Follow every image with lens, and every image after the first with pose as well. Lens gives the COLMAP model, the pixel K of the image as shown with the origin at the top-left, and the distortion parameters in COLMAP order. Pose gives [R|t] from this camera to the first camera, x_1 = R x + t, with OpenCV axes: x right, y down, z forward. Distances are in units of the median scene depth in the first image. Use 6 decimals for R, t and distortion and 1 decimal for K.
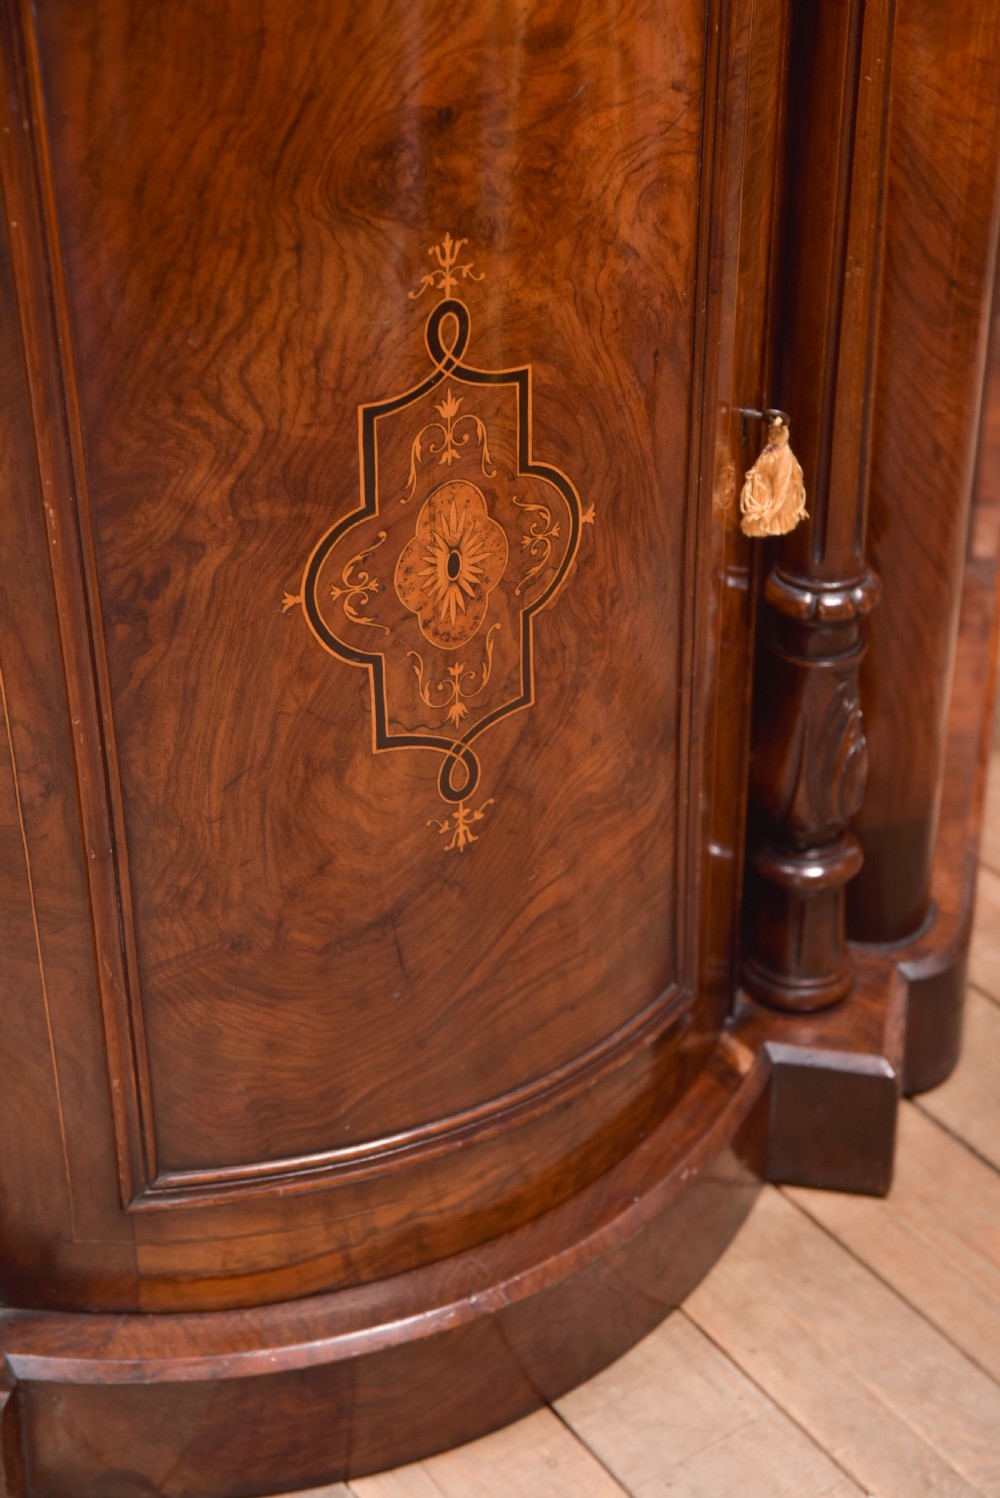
lens RADIAL K [[2644.4, 0, 500.0], [0, 2644.4, 749.0], [0, 0, 1]] dist [0.146684, 0.187476]
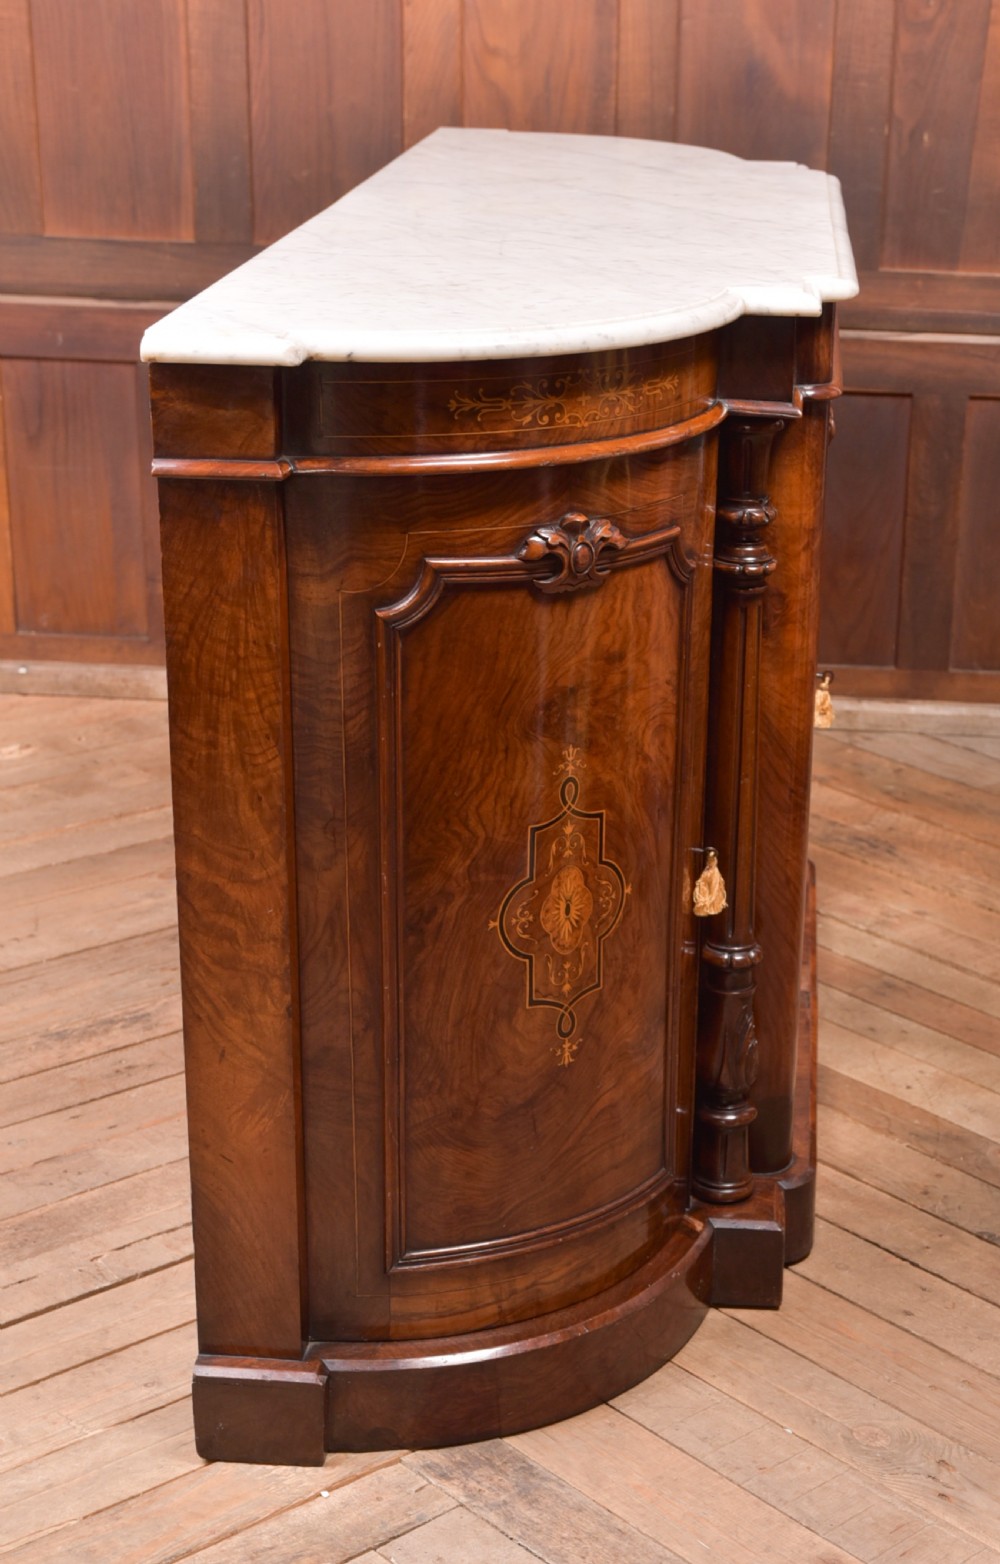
lens RADIAL K [[2627.6, 0, 698.1], [0, 2627.6, 955.7], [0, 0, 1]] dist [-0.029683, 0.163416]
pose [[0.986220, -0.021128, 0.164086, -0.231291], [0.051051, 0.982276, -0.180356, 0.307964], [-0.157367, 0.186248, 0.969818, -0.885979]]
